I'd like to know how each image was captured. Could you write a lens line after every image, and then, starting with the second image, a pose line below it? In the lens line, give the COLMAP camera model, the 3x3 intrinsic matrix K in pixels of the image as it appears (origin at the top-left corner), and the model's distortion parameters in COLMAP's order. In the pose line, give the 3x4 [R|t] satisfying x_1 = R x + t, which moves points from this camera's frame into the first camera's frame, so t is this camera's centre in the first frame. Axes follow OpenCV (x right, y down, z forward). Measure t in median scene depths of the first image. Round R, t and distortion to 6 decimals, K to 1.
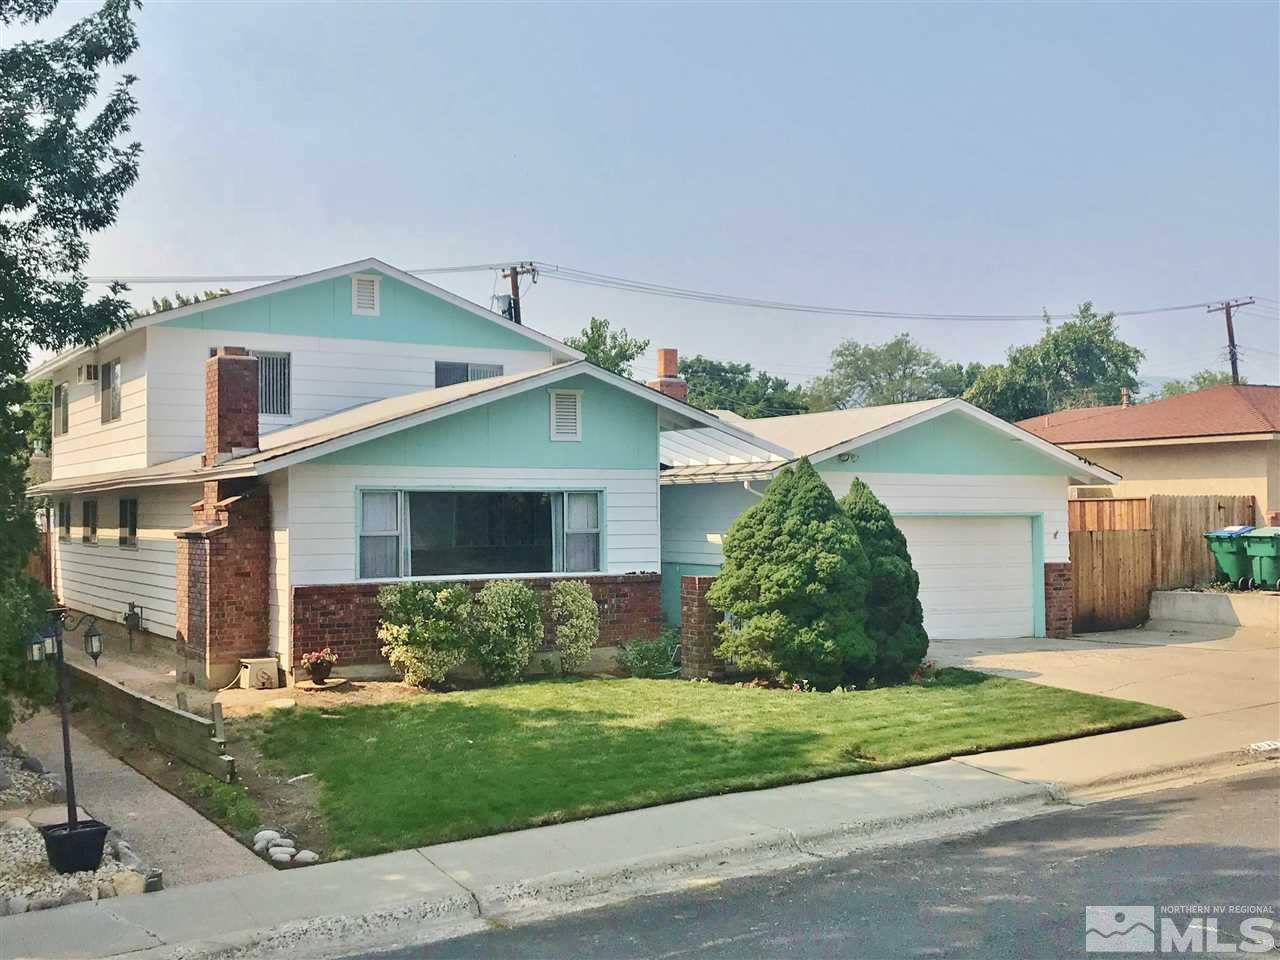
lens RADIAL K [[1307.3, 0, 639.9], [0, 1307.3, 482.3], [0, 0, 1]] dist [0.005511, 0.000000]
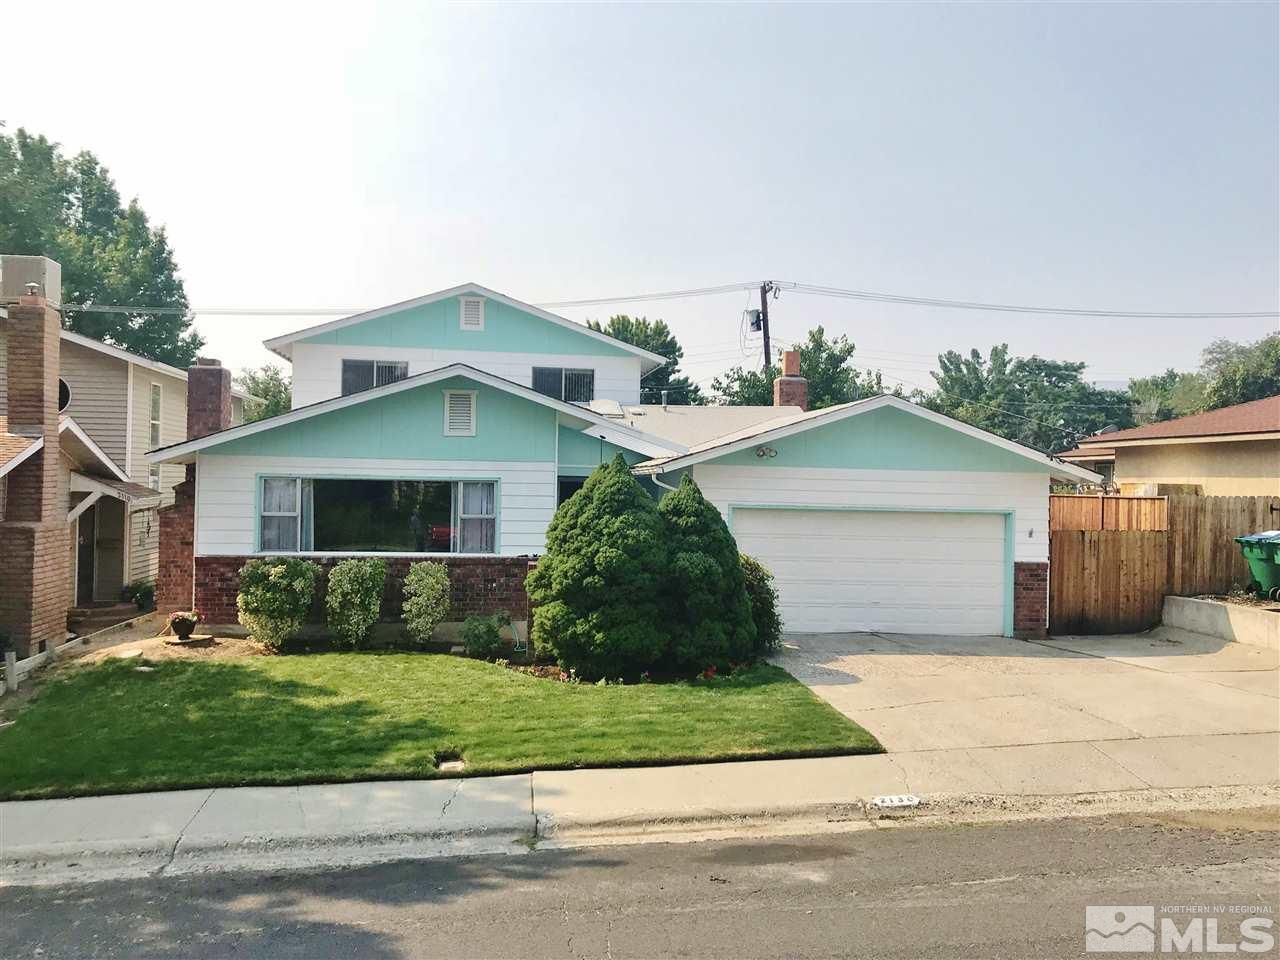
lens RADIAL K [[1027.6, 0, 641.2], [0, 1027.6, 475.0], [0, 0, 1]] dist [0.028469, -0.038295]
pose [[0.934991, 0.019375, -0.354143, 0.399077], [-0.014610, 0.999763, 0.016126, -0.014519], [0.354371, -0.009904, 0.935052, 0.222493]]
